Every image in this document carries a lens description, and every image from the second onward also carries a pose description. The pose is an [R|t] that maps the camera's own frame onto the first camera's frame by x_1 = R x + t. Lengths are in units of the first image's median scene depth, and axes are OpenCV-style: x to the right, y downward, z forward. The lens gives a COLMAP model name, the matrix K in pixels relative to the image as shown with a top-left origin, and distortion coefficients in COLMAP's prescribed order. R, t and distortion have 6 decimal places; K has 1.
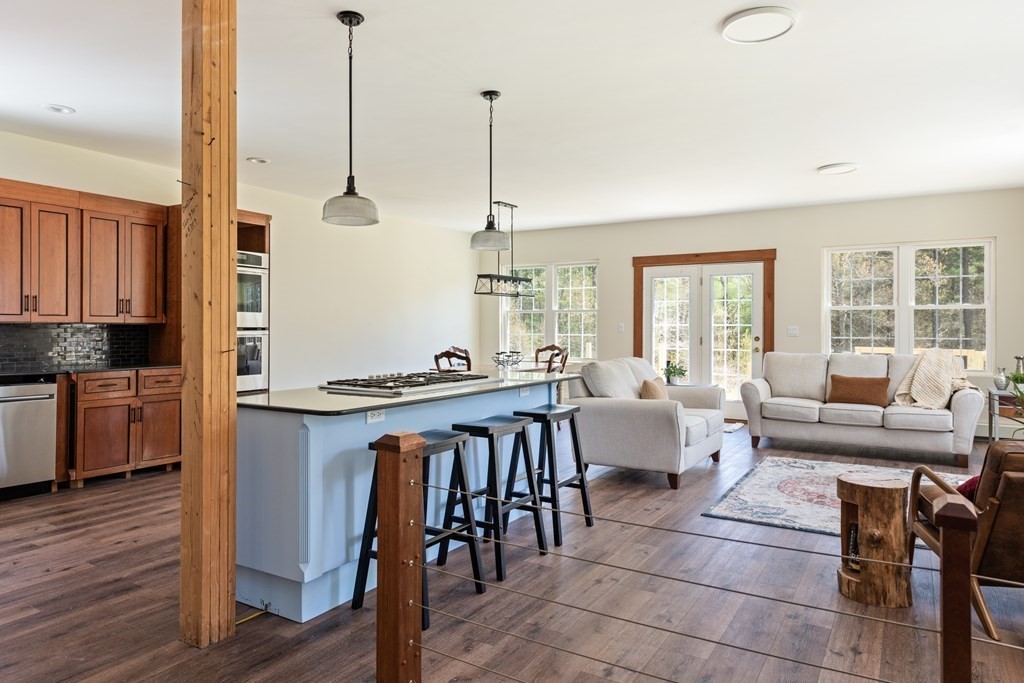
lens RADIAL K [[664.4, 0, 508.7], [0, 664.4, 327.8], [0, 0, 1]] dist [0.006618, 0.001168]
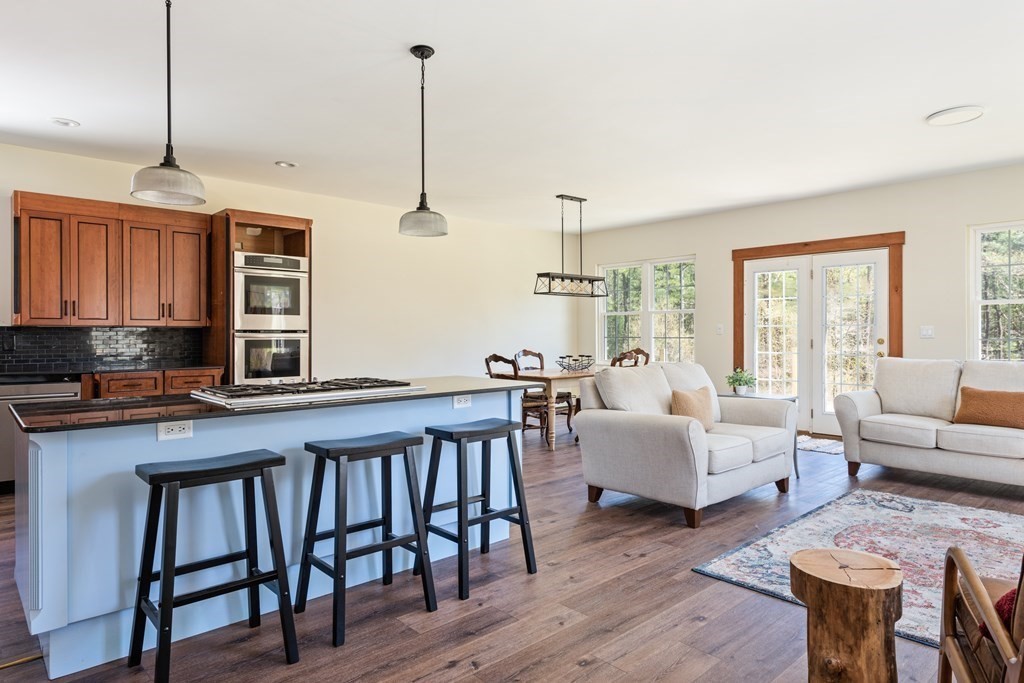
lens RADIAL K [[619.7, 0, 512.9], [0, 619.7, 333.4], [0, 0, 1]] dist [0.005857, -0.002044]
pose [[0.961937, -0.004841, -0.273227, 0.202697], [0.004781, 0.999988, -0.000886, 0.007047], [0.273229, -0.000454, 0.961949, 0.183072]]
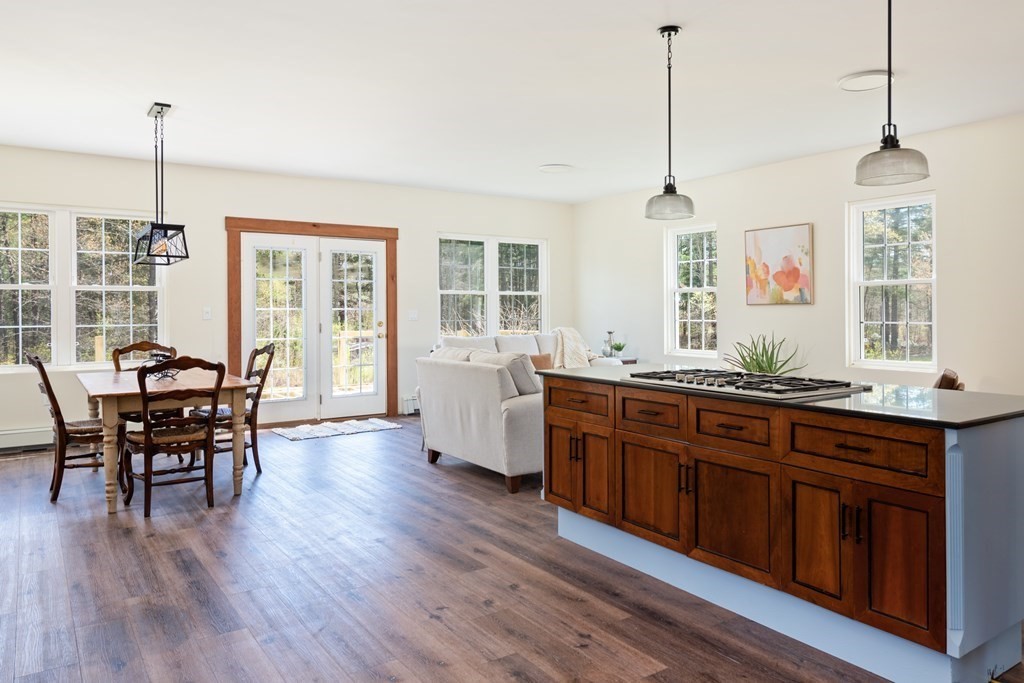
lens RADIAL K [[721.1, 0, 547.0], [0, 721.1, 310.1], [0, 0, 1]] dist [0.044106, -0.000089]
pose [[0.408059, -0.003788, 0.912948, -0.628846], [0.005414, 0.999984, 0.001729, -0.004387], [-0.912939, 0.004237, 0.408073, 0.535761]]
